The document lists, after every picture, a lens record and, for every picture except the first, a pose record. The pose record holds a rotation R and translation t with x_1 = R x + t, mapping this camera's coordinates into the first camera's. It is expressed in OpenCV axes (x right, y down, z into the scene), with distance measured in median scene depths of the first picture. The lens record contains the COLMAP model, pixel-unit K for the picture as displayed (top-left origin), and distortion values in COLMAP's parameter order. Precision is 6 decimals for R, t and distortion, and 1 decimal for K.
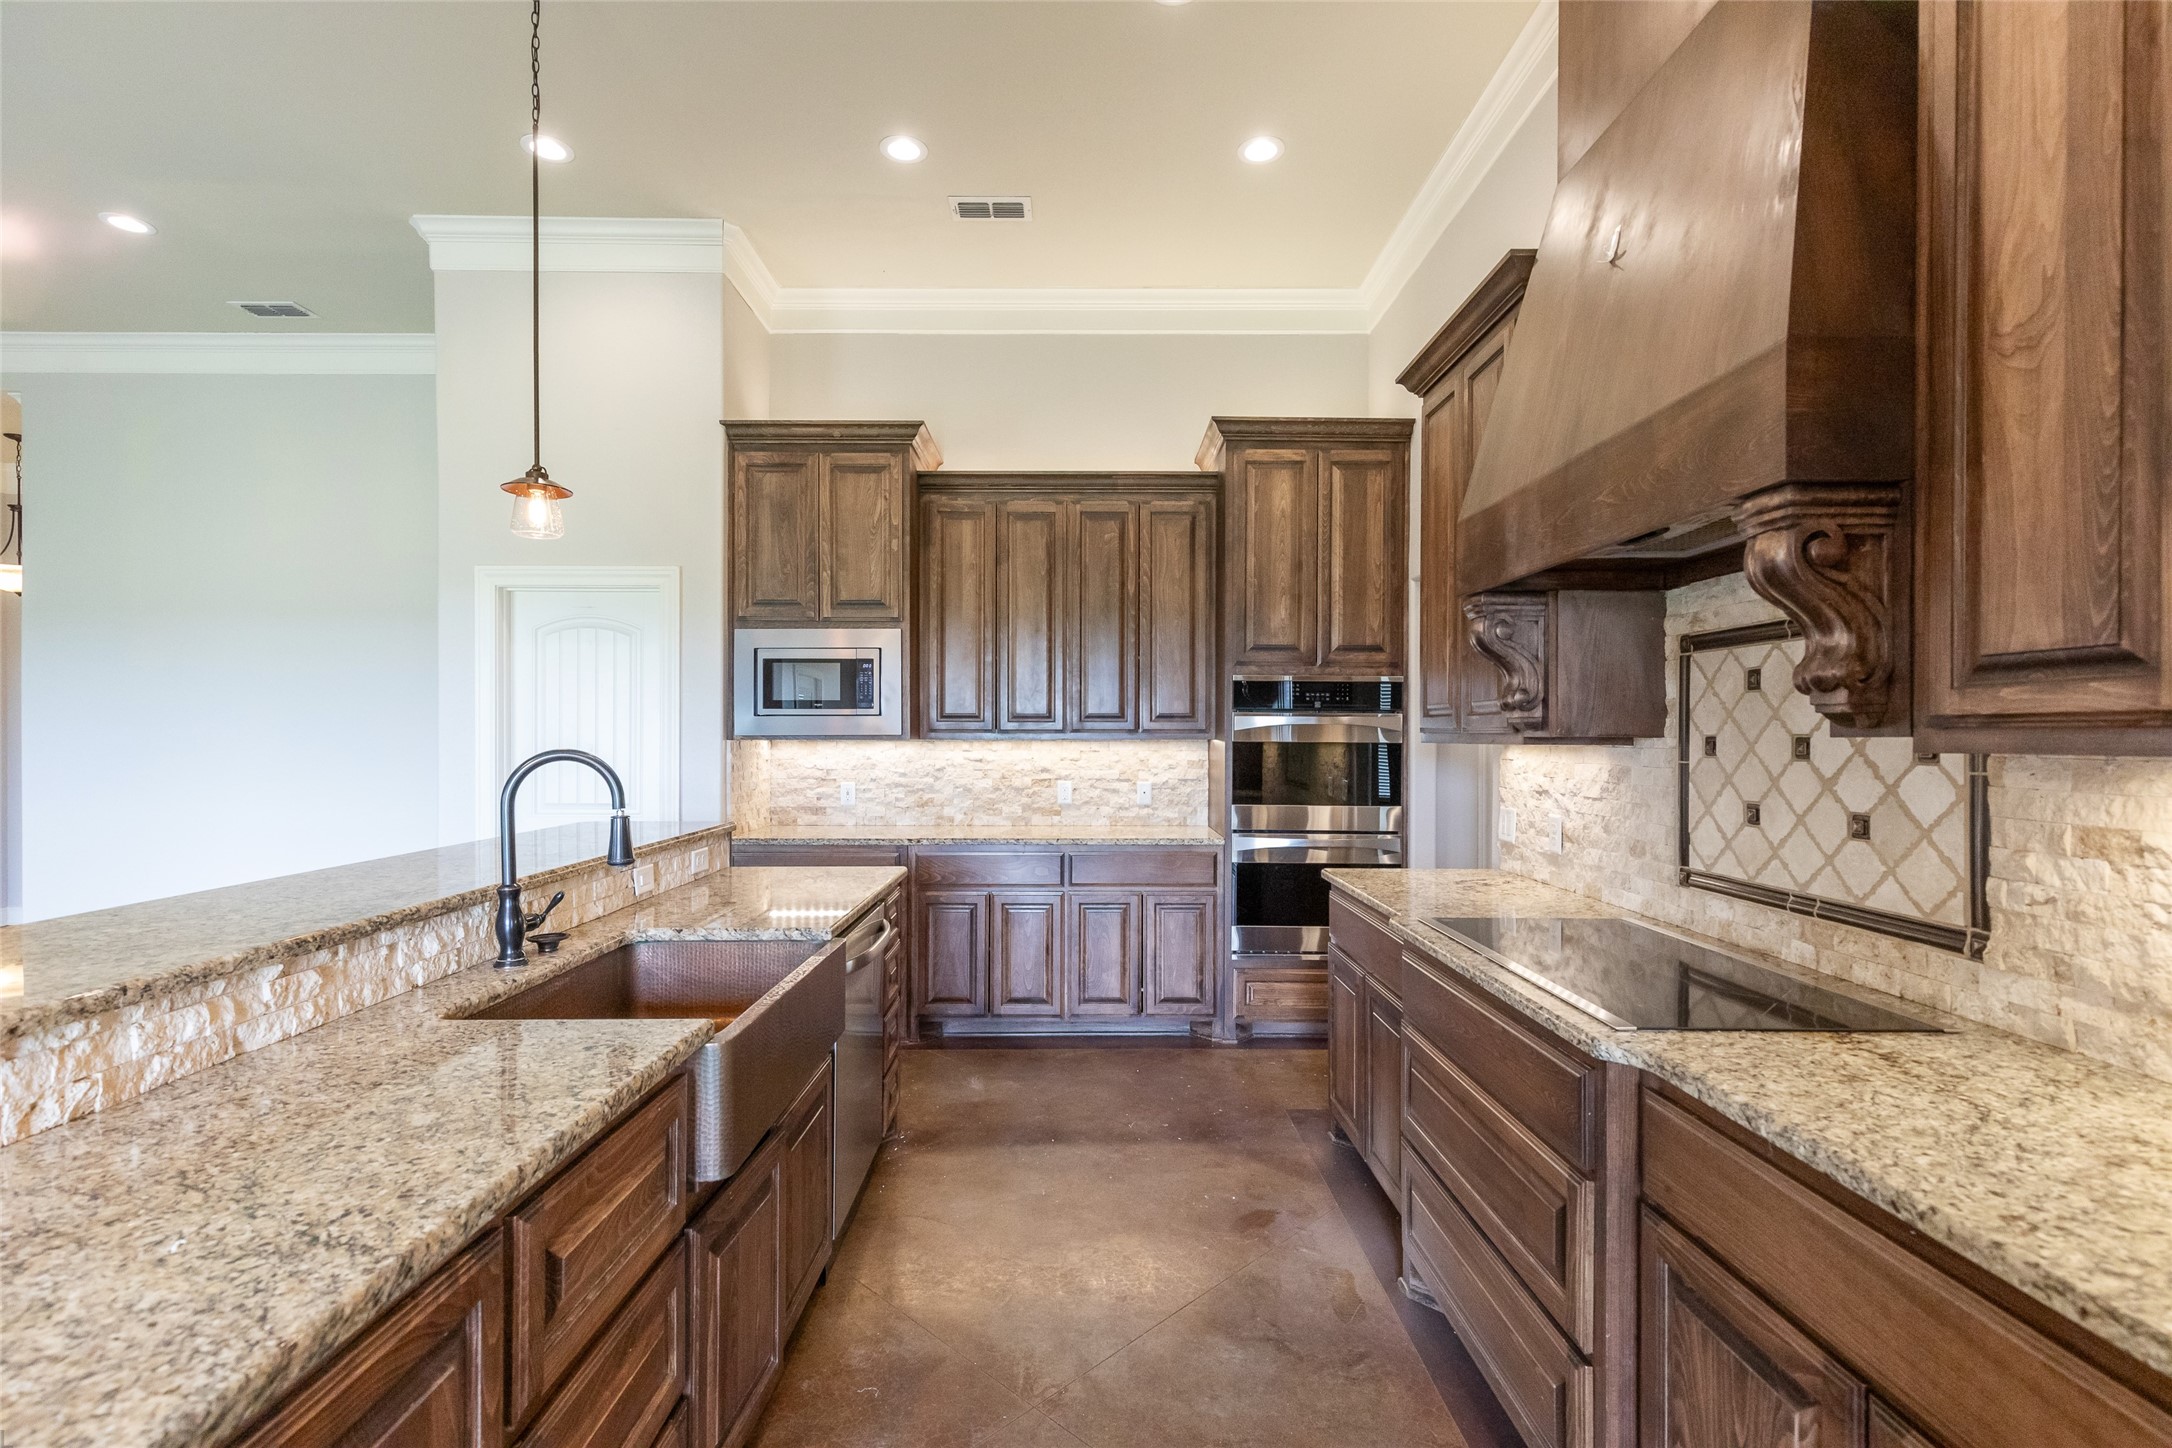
lens RADIAL K [[983.1, 0, 1083.2], [0, 983.1, 738.9], [0, 0, 1]] dist [0.008872, -0.001426]
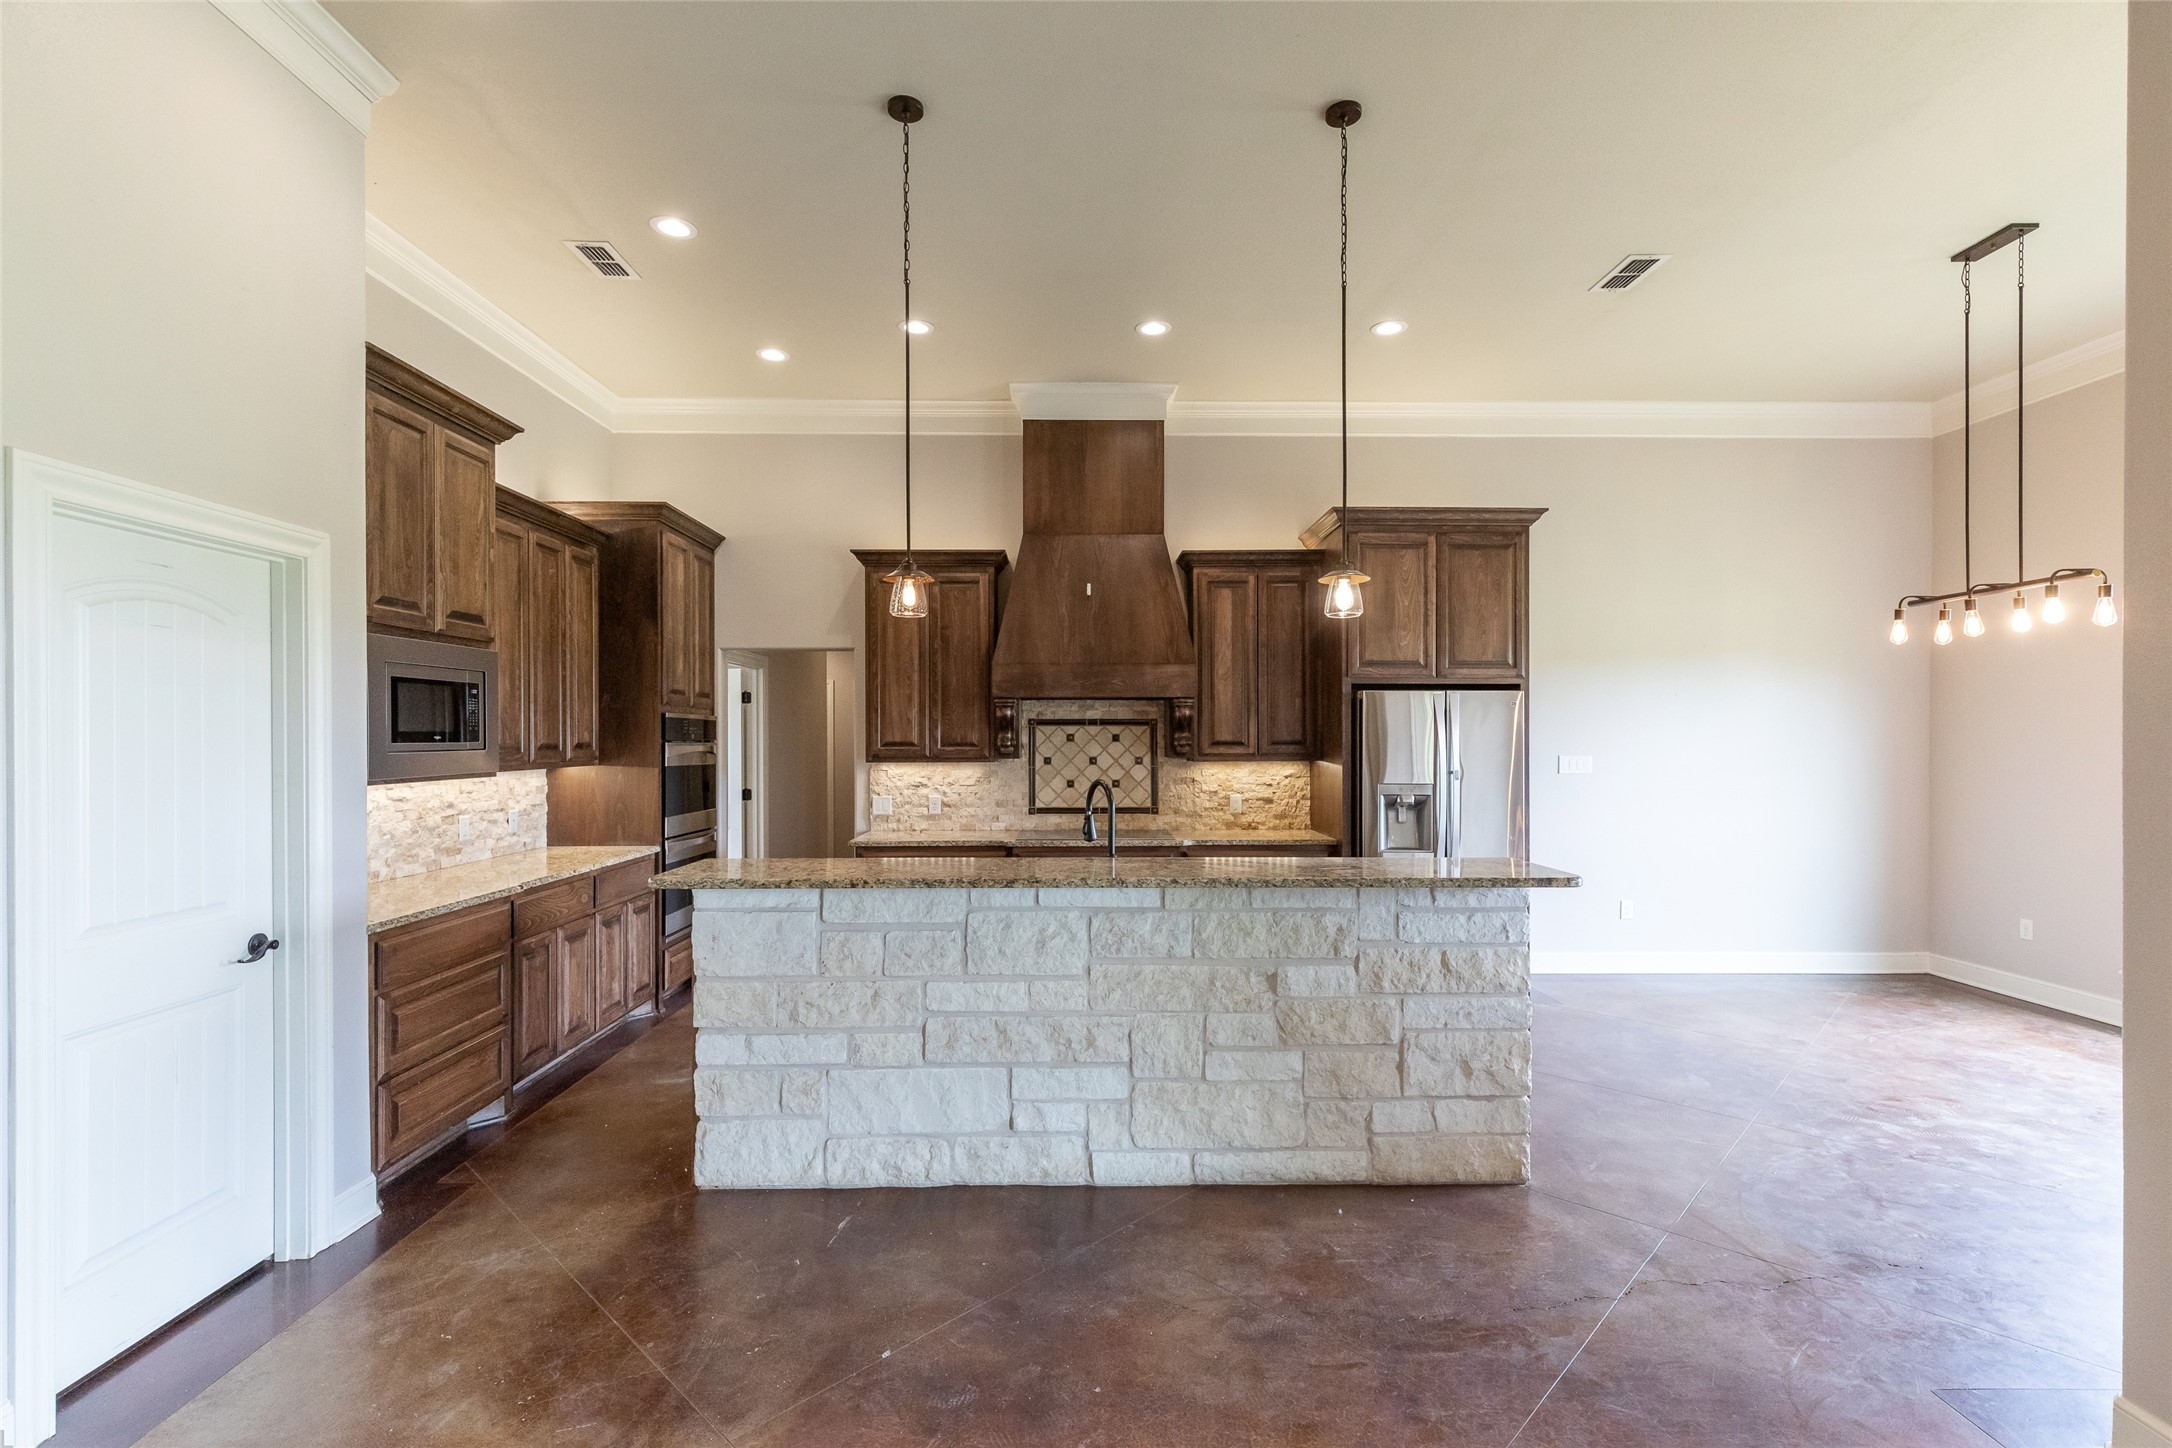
lens RADIAL K [[983.1, 0, 1080.4], [0, 983.1, 739.8], [0, 0, 1]] dist [0.008872, -0.001426]
pose [[-0.010710, -0.005011, 0.999930, -1.320995], [0.006759, 0.999964, 0.005083, -0.040674], [-0.999920, 0.006813, -0.010676, 0.592033]]
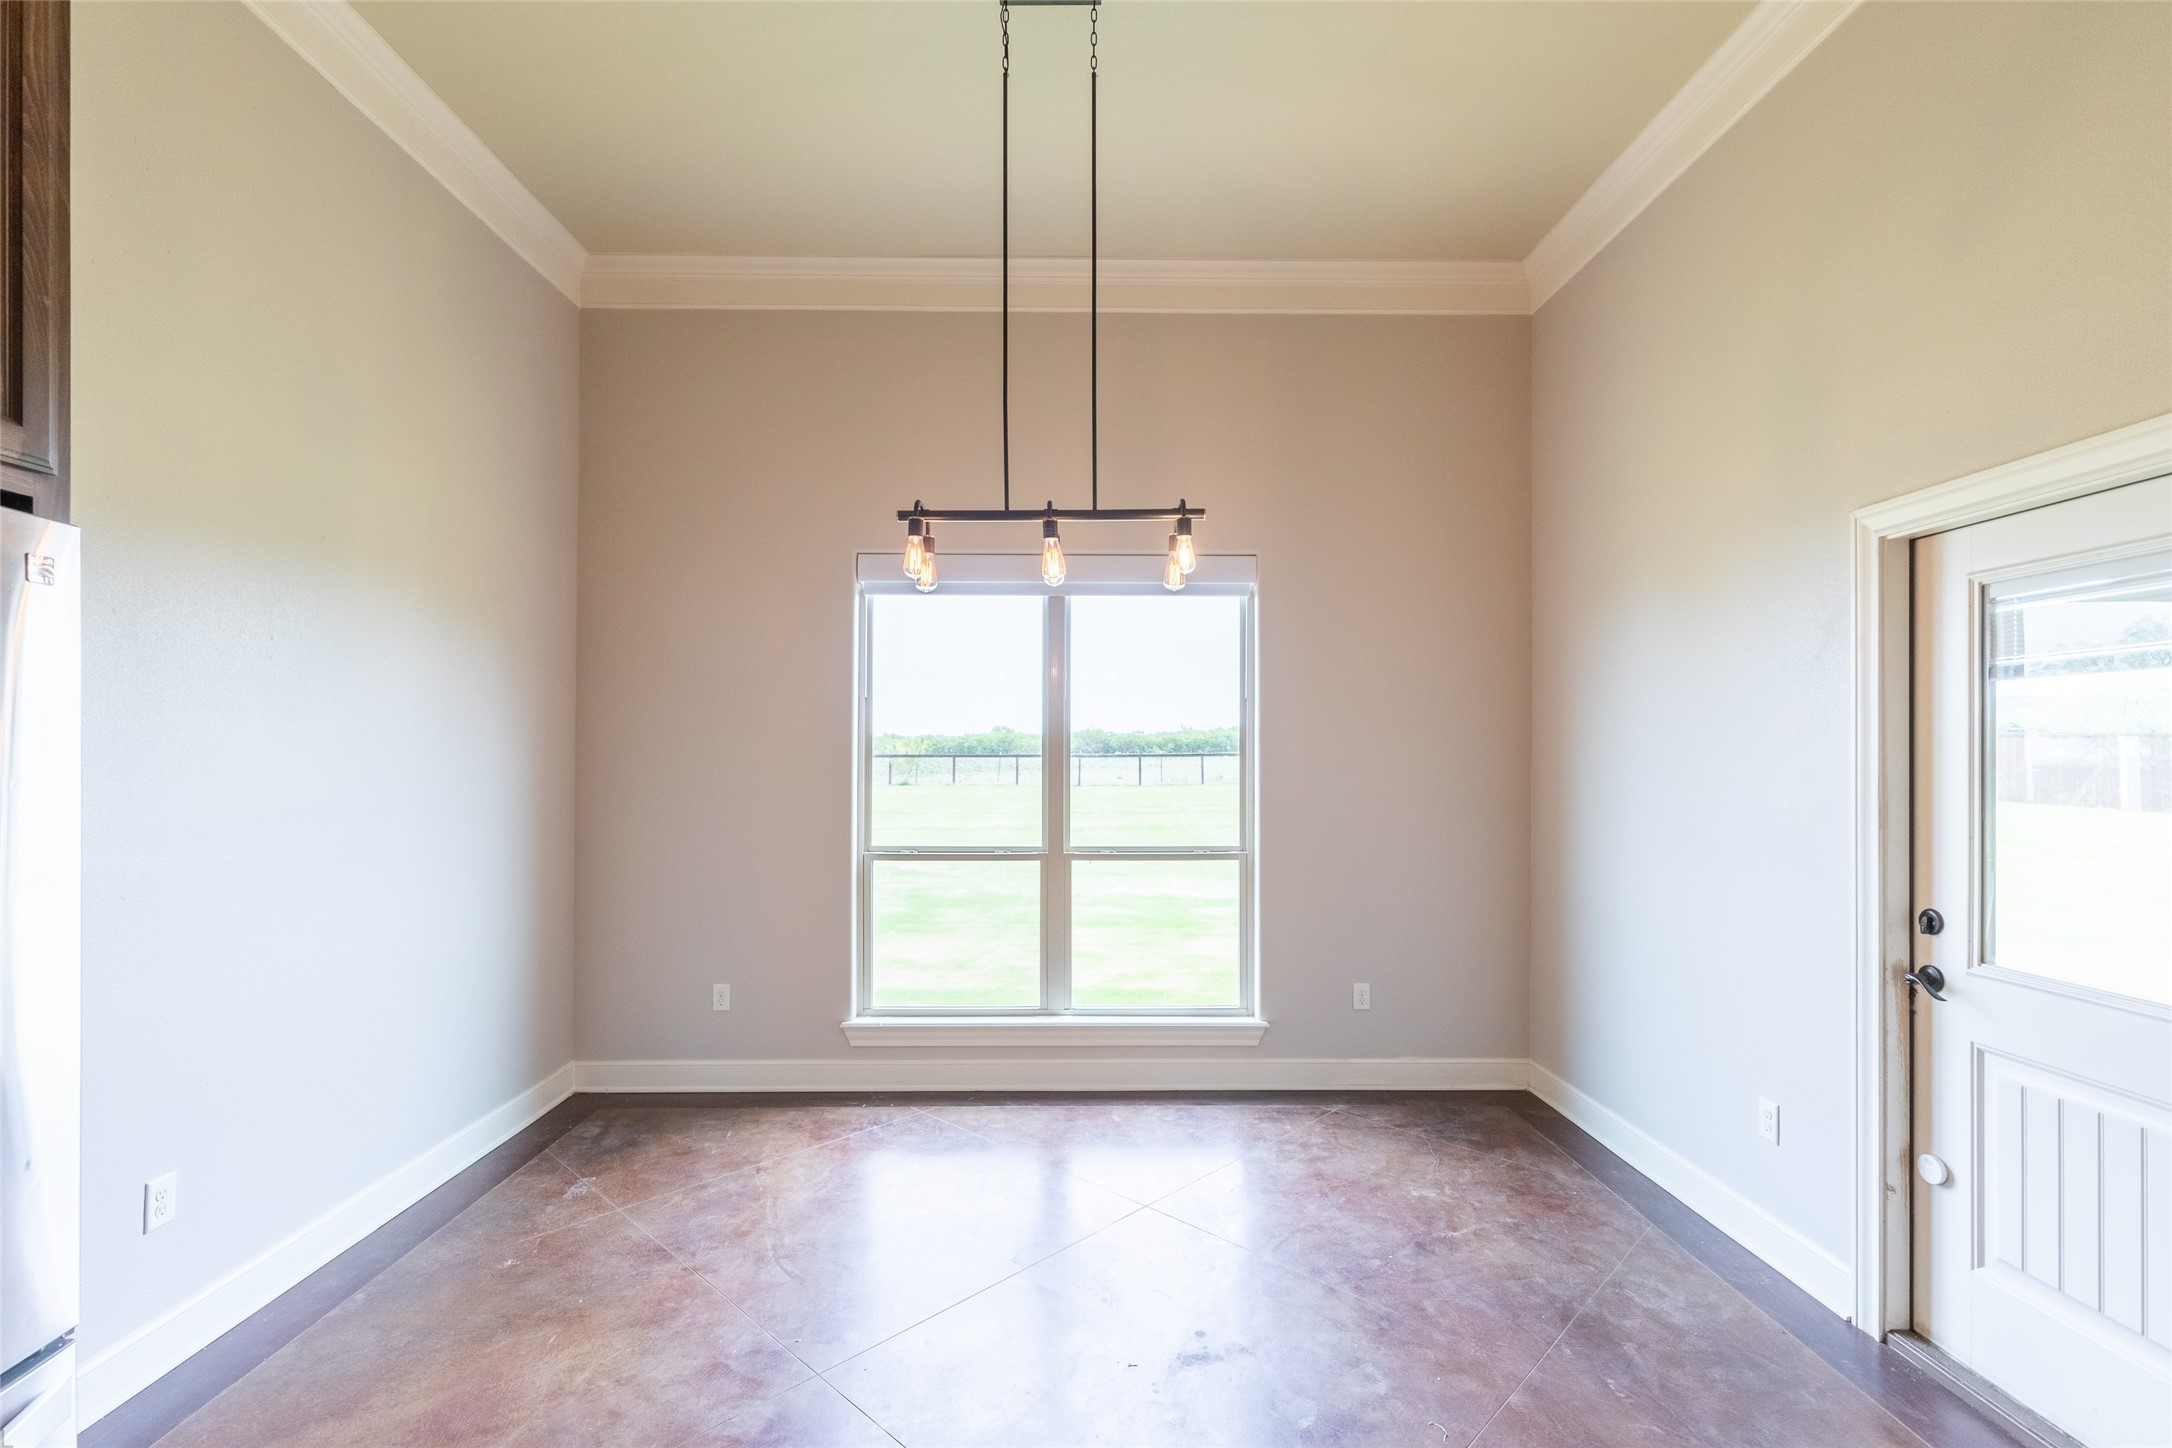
lens RADIAL K [[983.1, 0, 1095.4], [0, 983.1, 749.1], [0, 0, 1]] dist [0.008872, -0.001426]
pose [[-0.999808, -0.004757, -0.019021, -0.186899], [-0.004765, 0.999989, 0.000379, -0.022337], [0.019019, 0.000469, -0.999819, 0.263007]]
